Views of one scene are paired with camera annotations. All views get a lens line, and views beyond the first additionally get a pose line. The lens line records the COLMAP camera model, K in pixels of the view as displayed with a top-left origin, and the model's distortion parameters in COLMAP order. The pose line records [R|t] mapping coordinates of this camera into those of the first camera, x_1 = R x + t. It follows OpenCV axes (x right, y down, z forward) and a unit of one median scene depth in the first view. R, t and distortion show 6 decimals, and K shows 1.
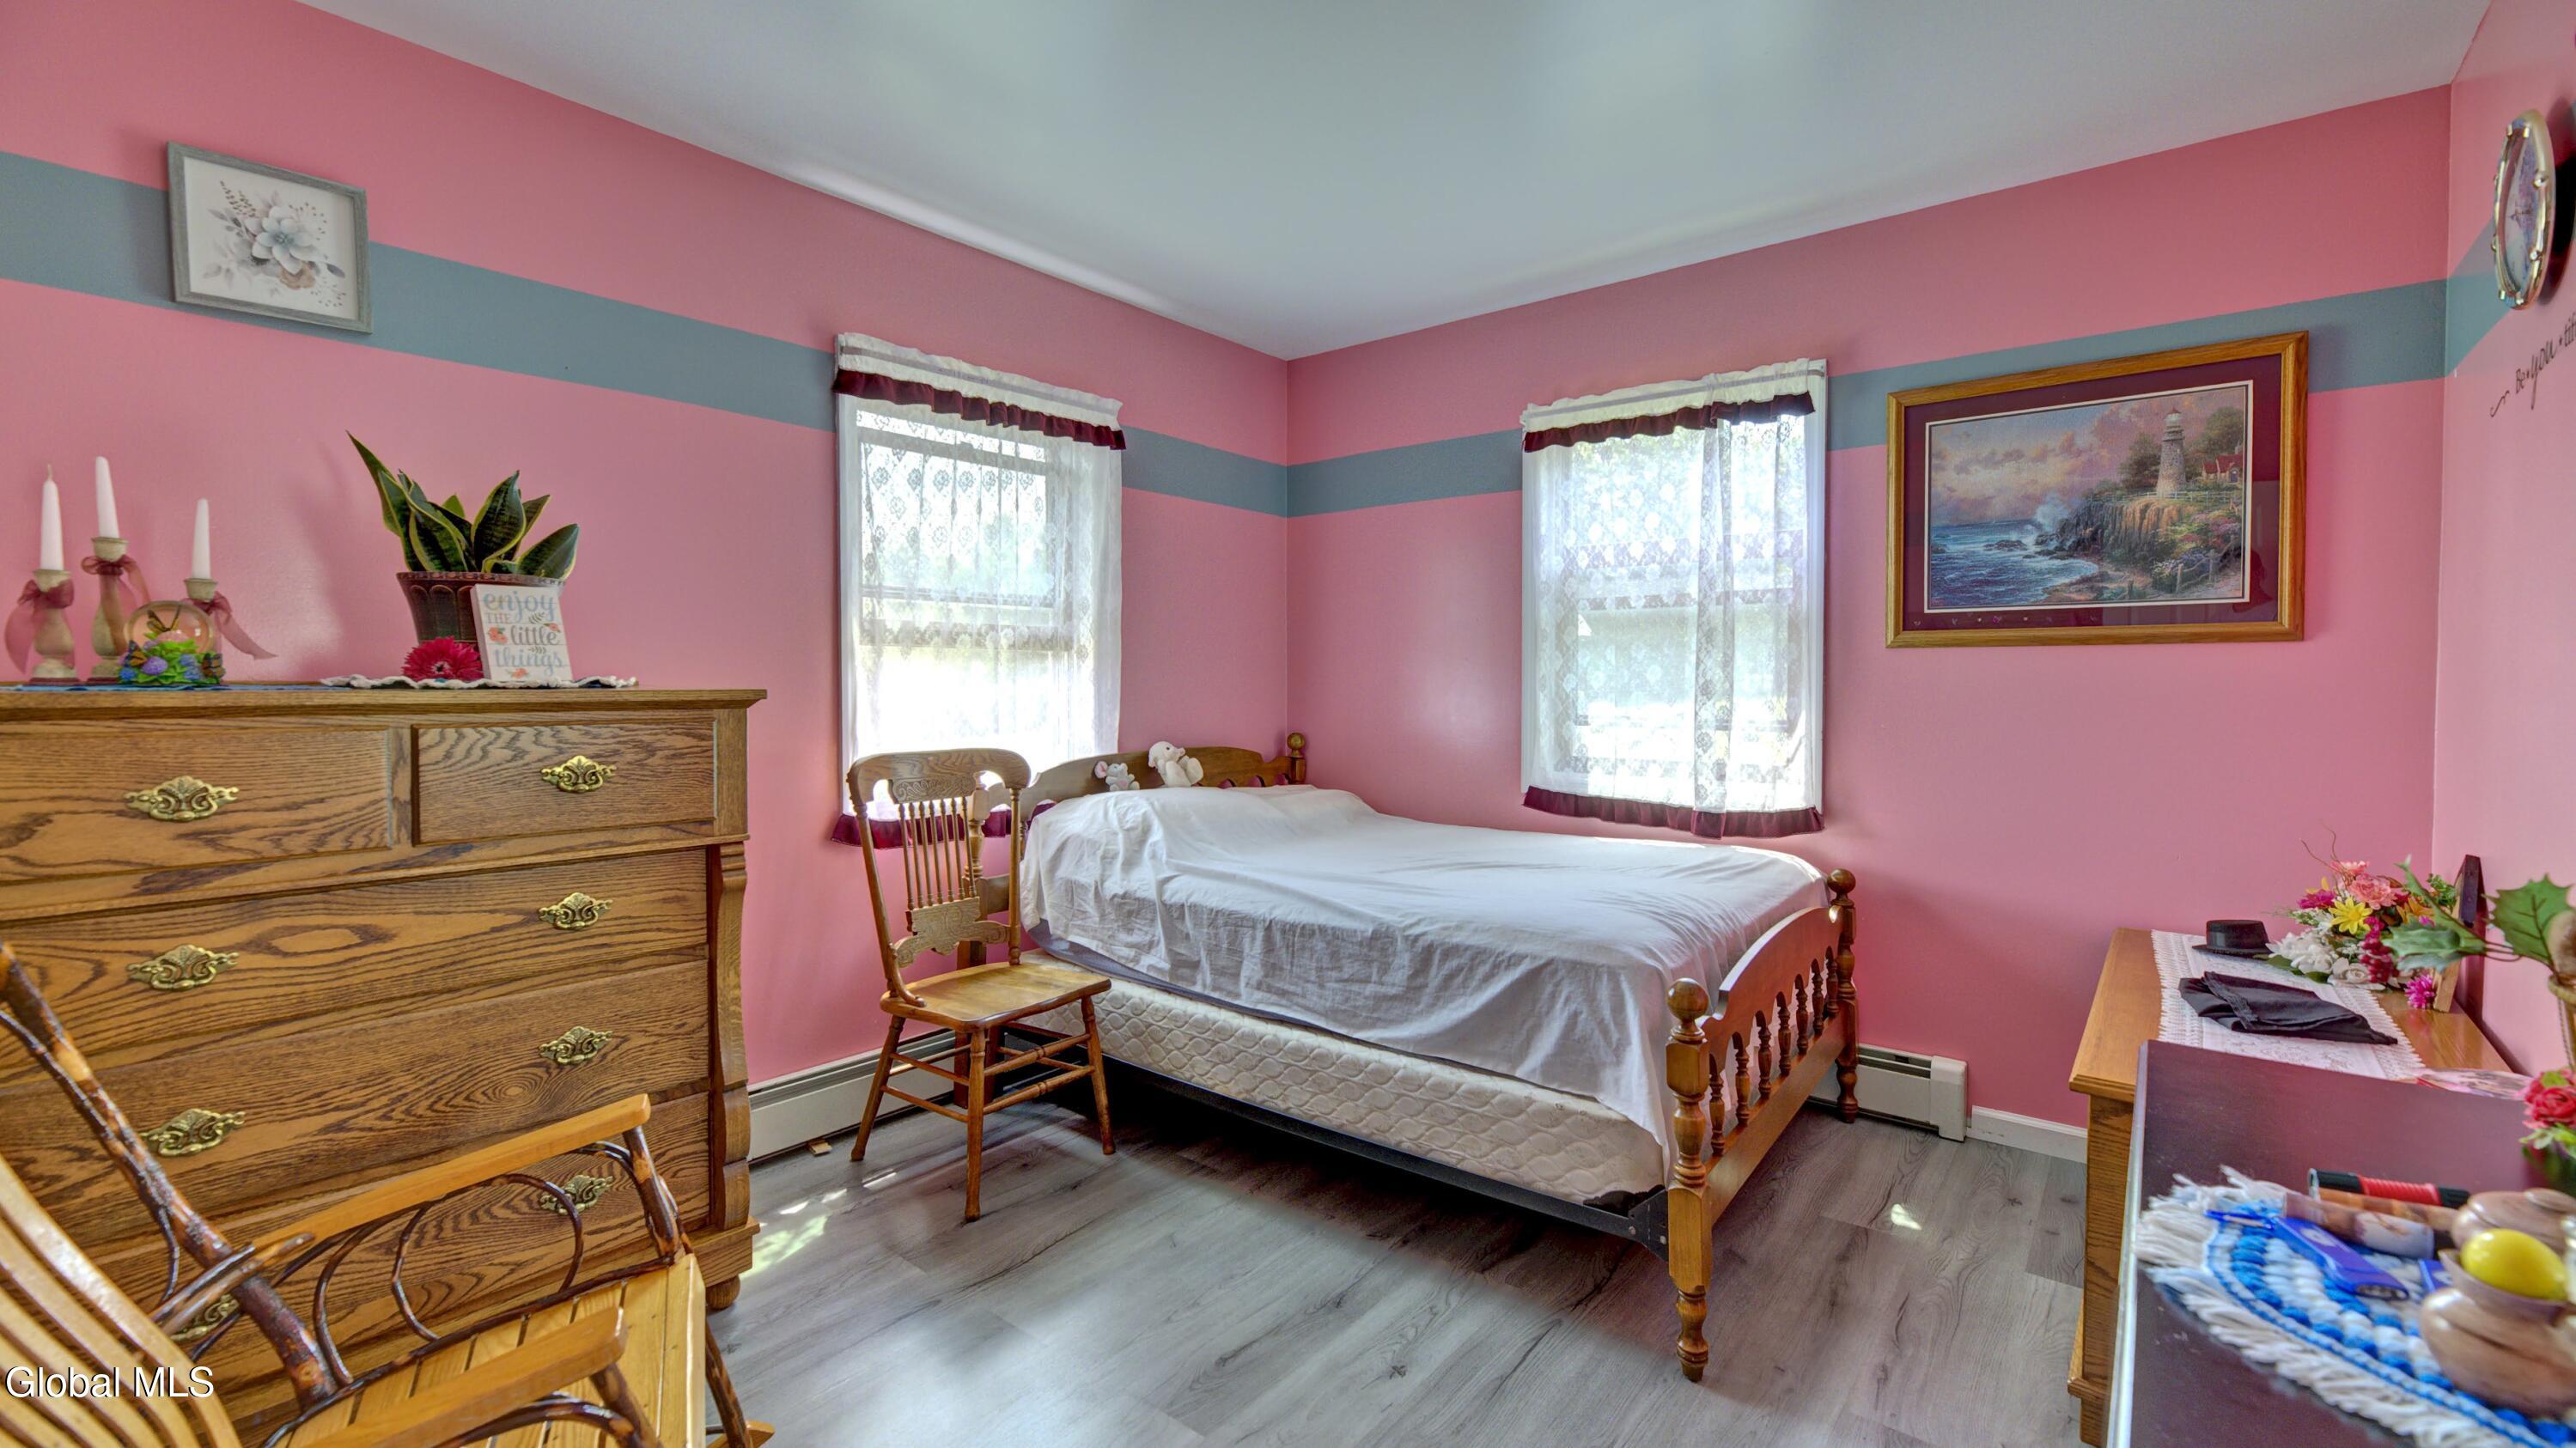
lens RADIAL K [[1078.1, 0, 1288.0], [0, 1078.1, 724.0], [0, 0, 1]] dist [0.000184, -0.000063]
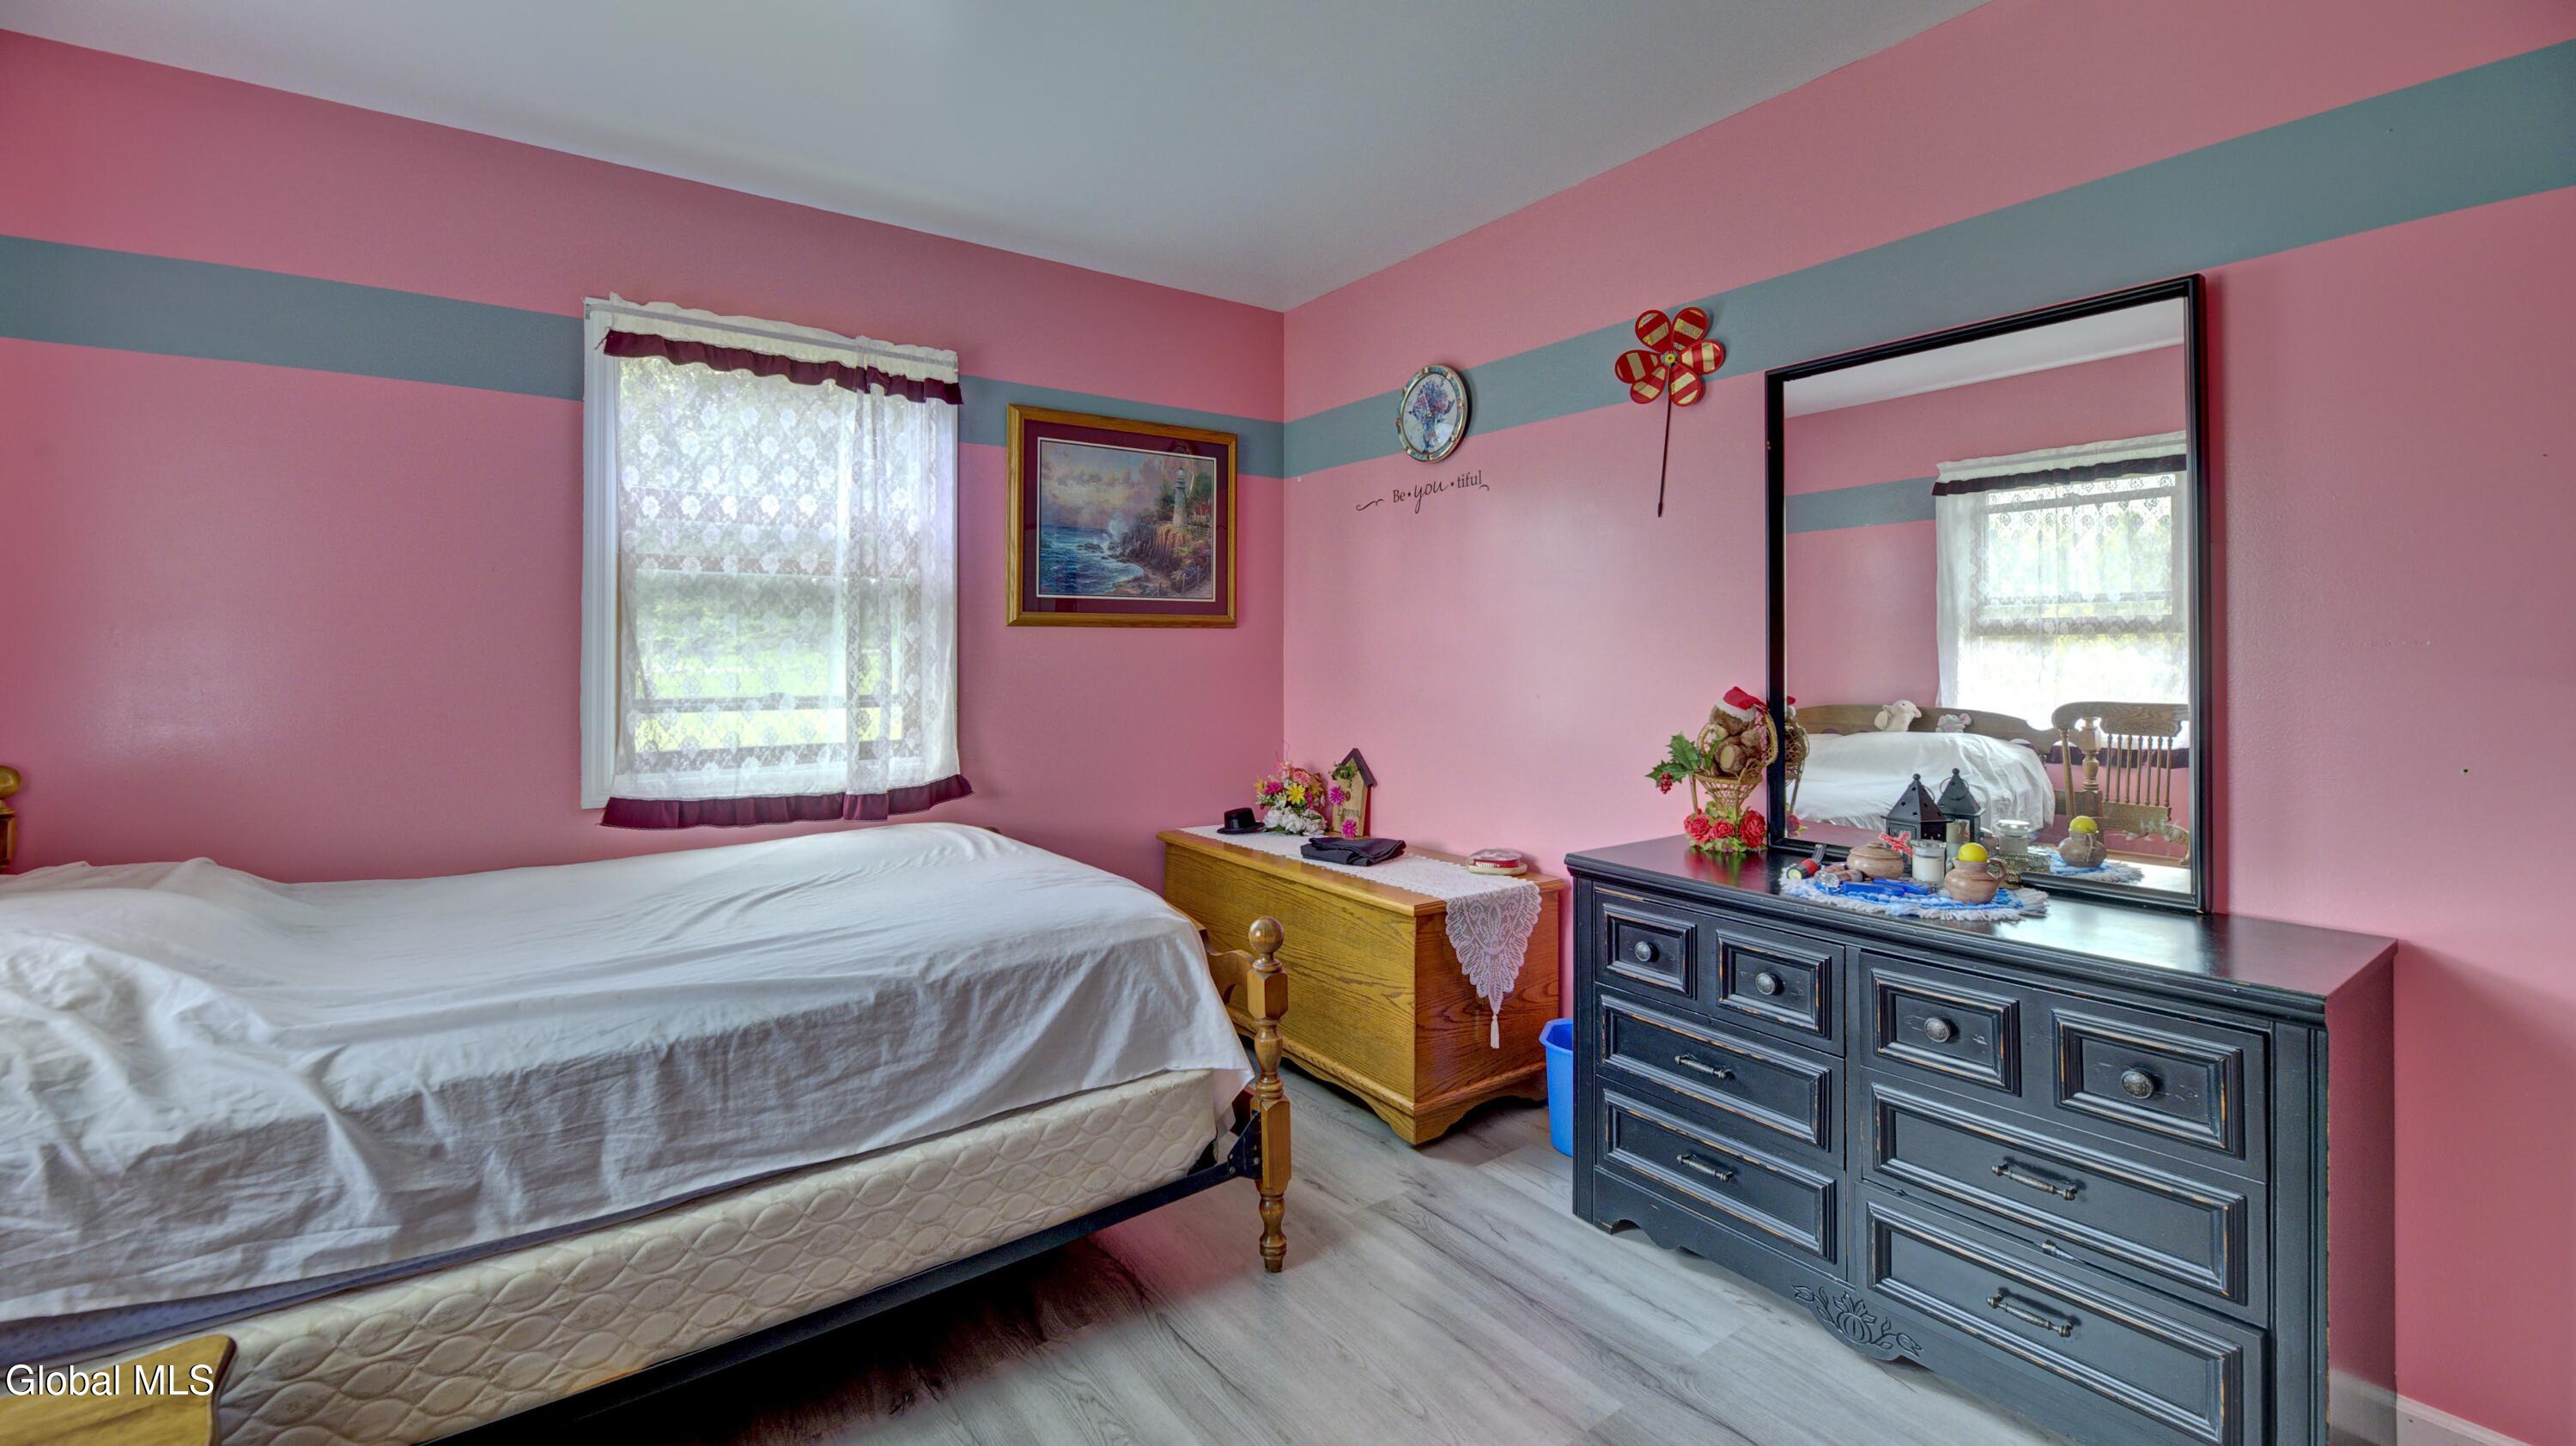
lens RADIAL K [[1063.0, 0, 1288.4], [0, 1063.0, 650.9], [0, 0, 1]] dist [-0.012590, -0.000300]
pose [[0.251227, -0.000134, 0.967928, -0.505782], [0.045327, 0.998905, -0.011626, -0.020192], [-0.966866, 0.046794, 0.250958, 0.490144]]
